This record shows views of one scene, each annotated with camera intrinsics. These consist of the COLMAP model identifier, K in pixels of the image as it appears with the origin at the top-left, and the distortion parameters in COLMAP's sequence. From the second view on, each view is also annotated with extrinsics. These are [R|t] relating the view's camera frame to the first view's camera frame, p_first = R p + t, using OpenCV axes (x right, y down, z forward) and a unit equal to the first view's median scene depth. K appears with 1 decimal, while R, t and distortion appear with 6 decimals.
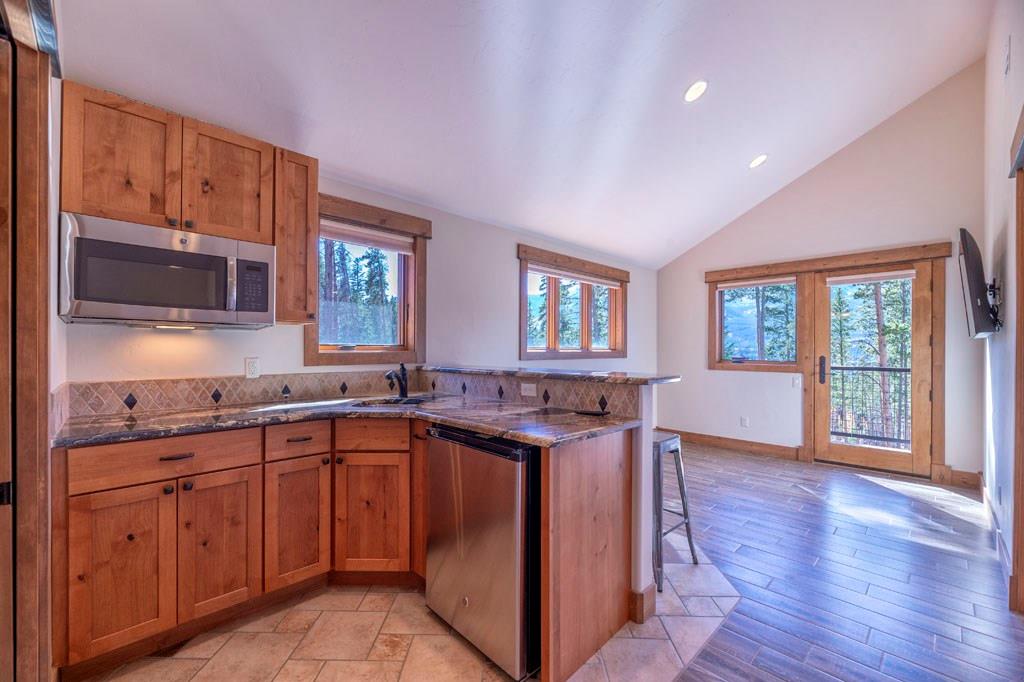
lens RADIAL K [[420.9, 0, 513.7], [0, 420.9, 346.9], [0, 0, 1]] dist [0.015329, -0.002600]
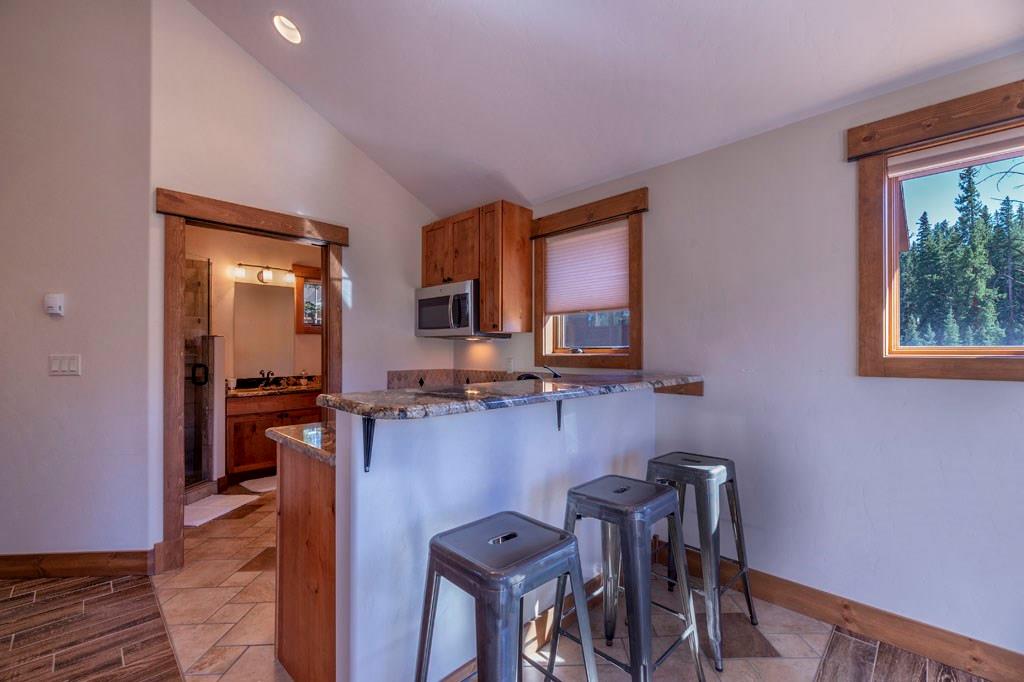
lens RADIAL K [[420.9, 0, 518.0], [0, 420.9, 347.2], [0, 0, 1]] dist [0.015329, -0.002600]
pose [[0.040105, -0.008342, -0.999161, 0.627240], [0.007698, 0.999938, -0.008040, -0.000016], [0.999166, -0.007369, 0.040166, 0.808842]]
